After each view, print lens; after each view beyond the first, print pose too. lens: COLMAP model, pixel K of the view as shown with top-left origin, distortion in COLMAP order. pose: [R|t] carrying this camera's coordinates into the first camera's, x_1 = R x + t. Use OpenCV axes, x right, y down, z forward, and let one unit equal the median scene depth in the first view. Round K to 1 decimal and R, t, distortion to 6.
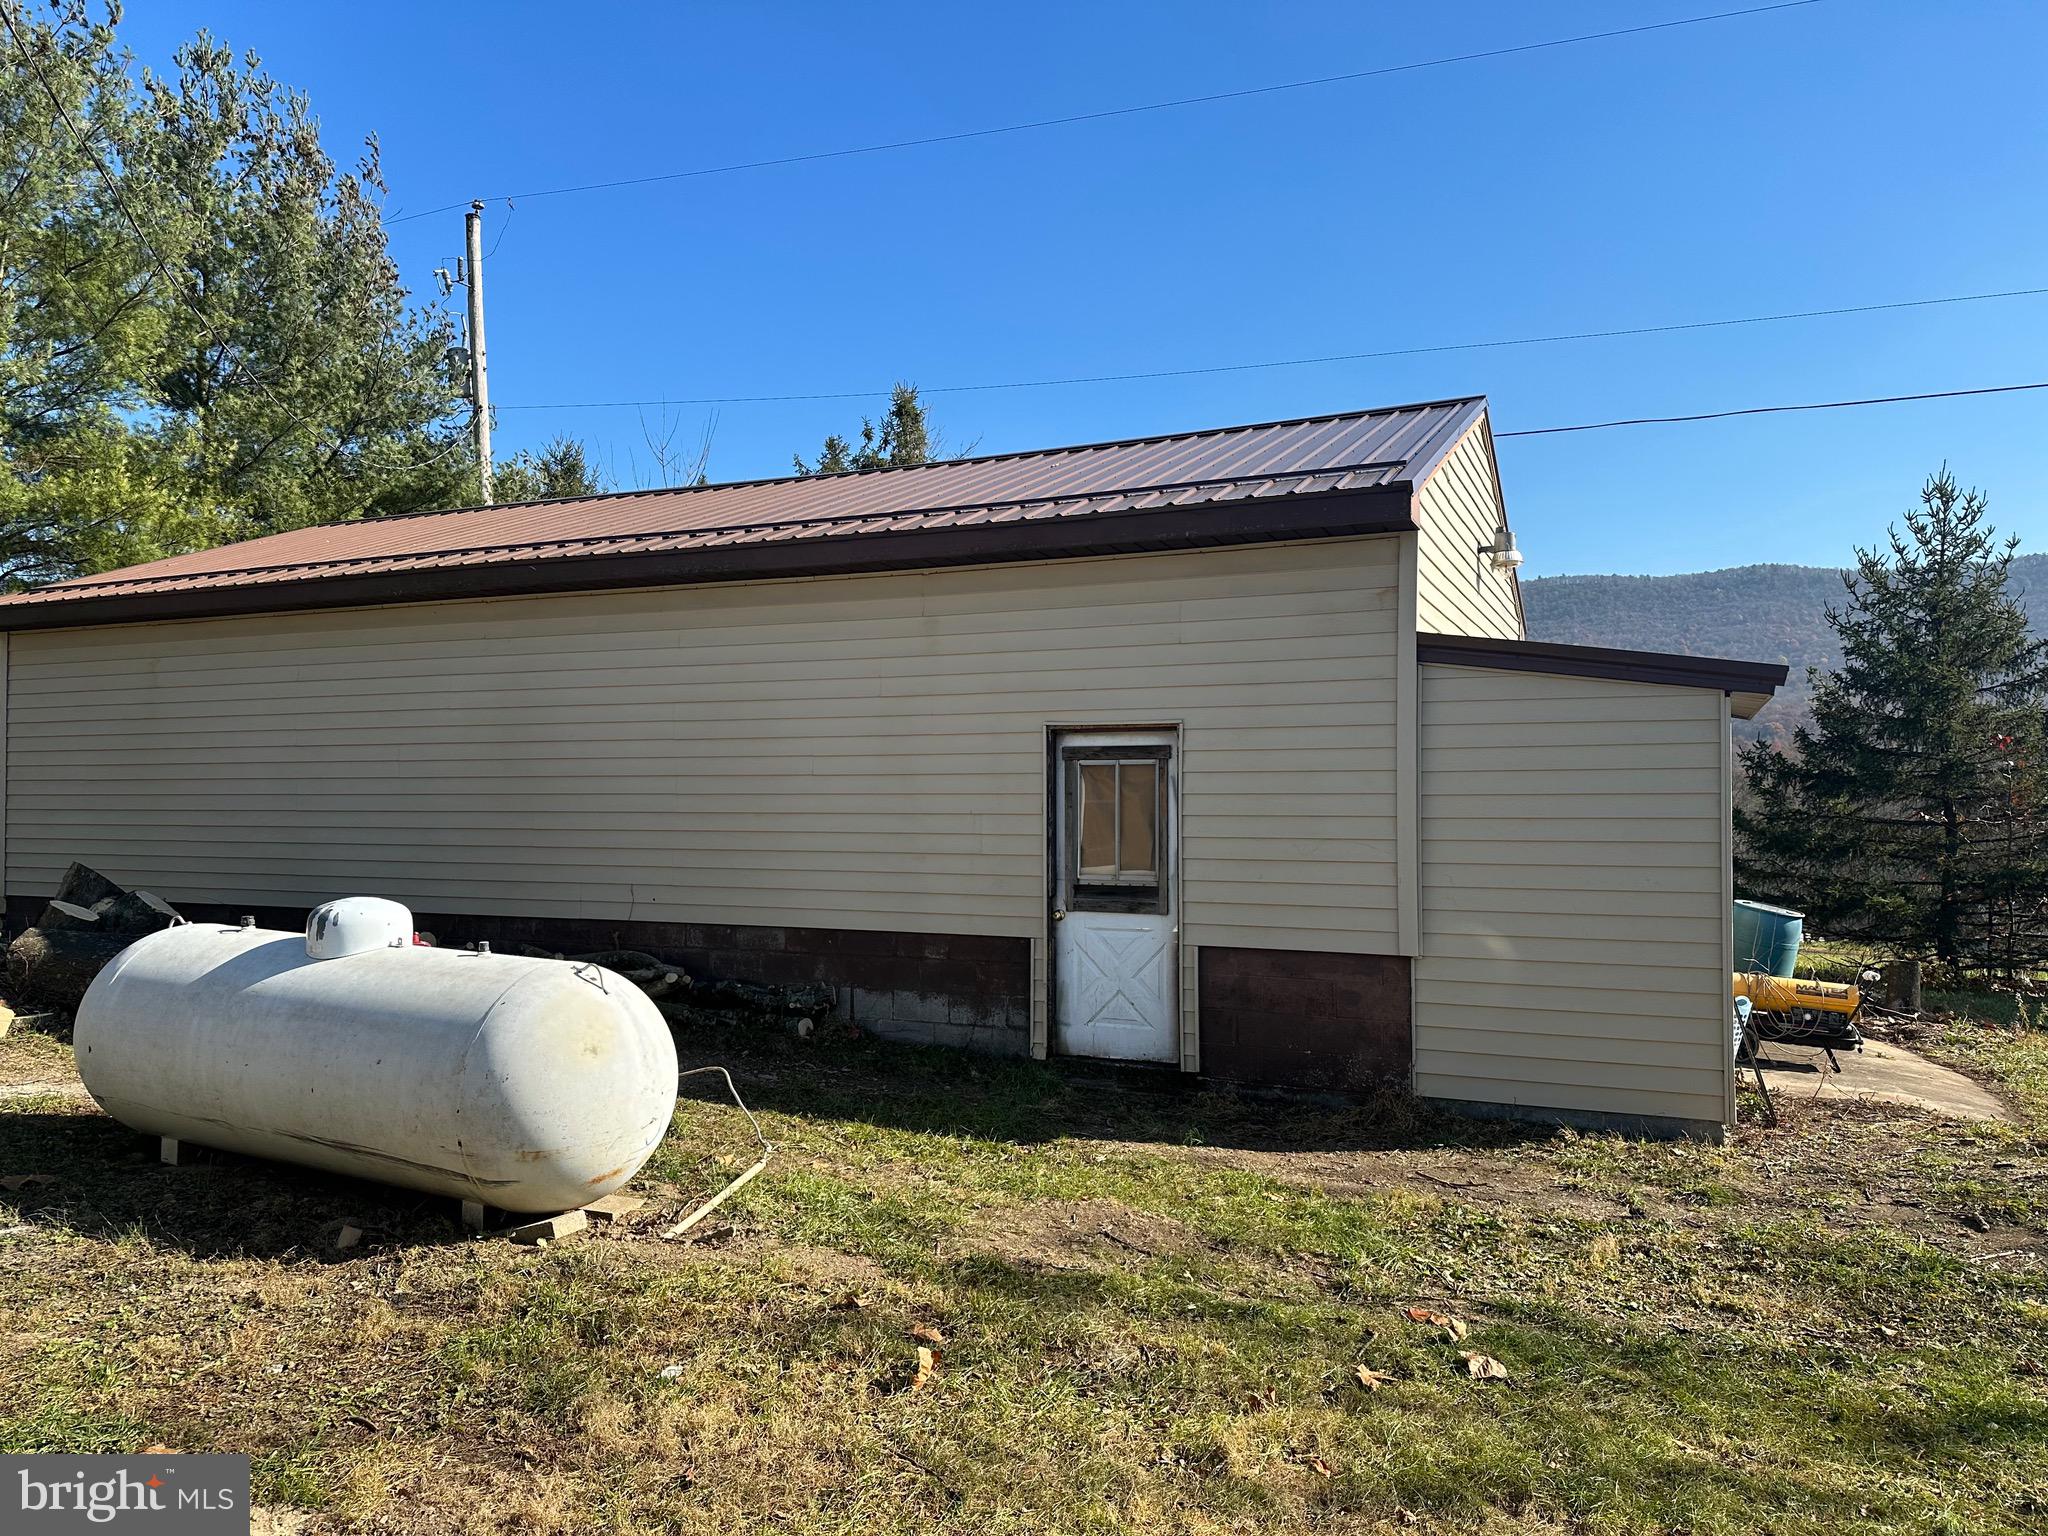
lens RADIAL K [[1442.6, 0, 1016.5], [0, 1442.6, 758.9], [0, 0, 1]] dist [0.048882, -0.025367]
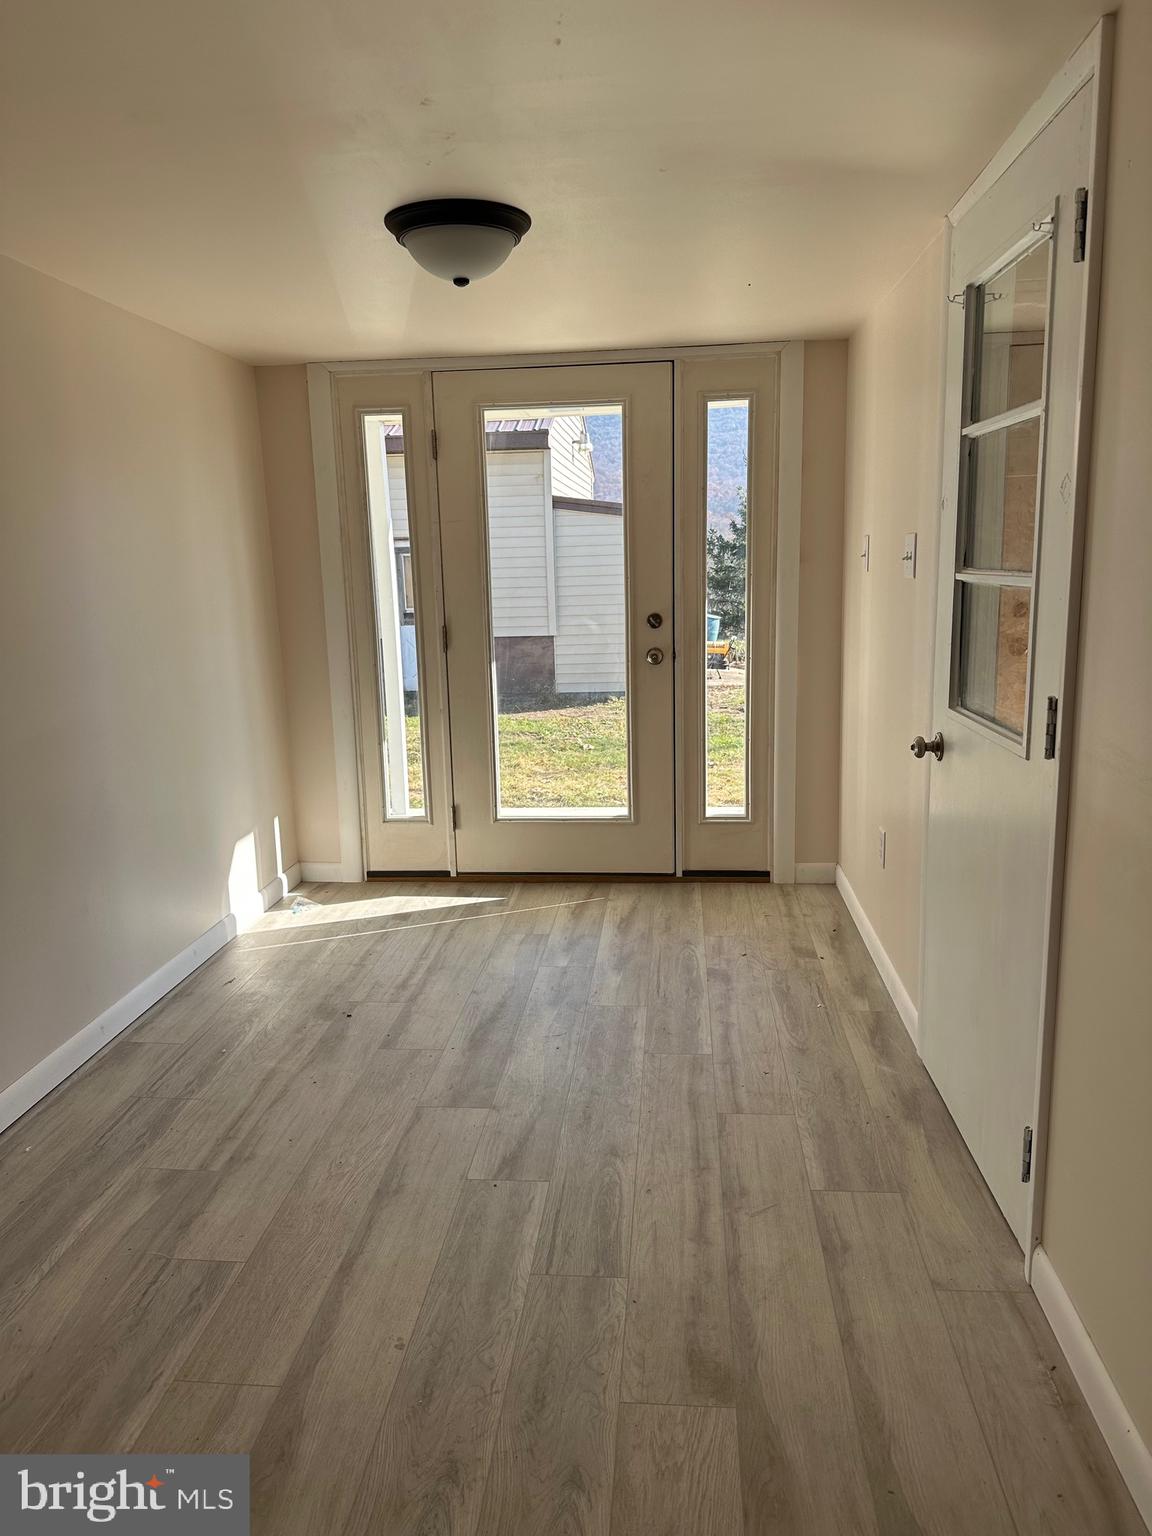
lens RADIAL K [[1081.9, 0, 572.0], [0, 1081.9, 769.3], [0, 0, 1]] dist [0.048882, -0.025367]
pose [[0.949710, -0.086648, 0.300903, -0.250825], [0.021467, 0.976707, 0.213500, -0.028602], [-0.312394, -0.196303, 0.929449, -0.700636]]
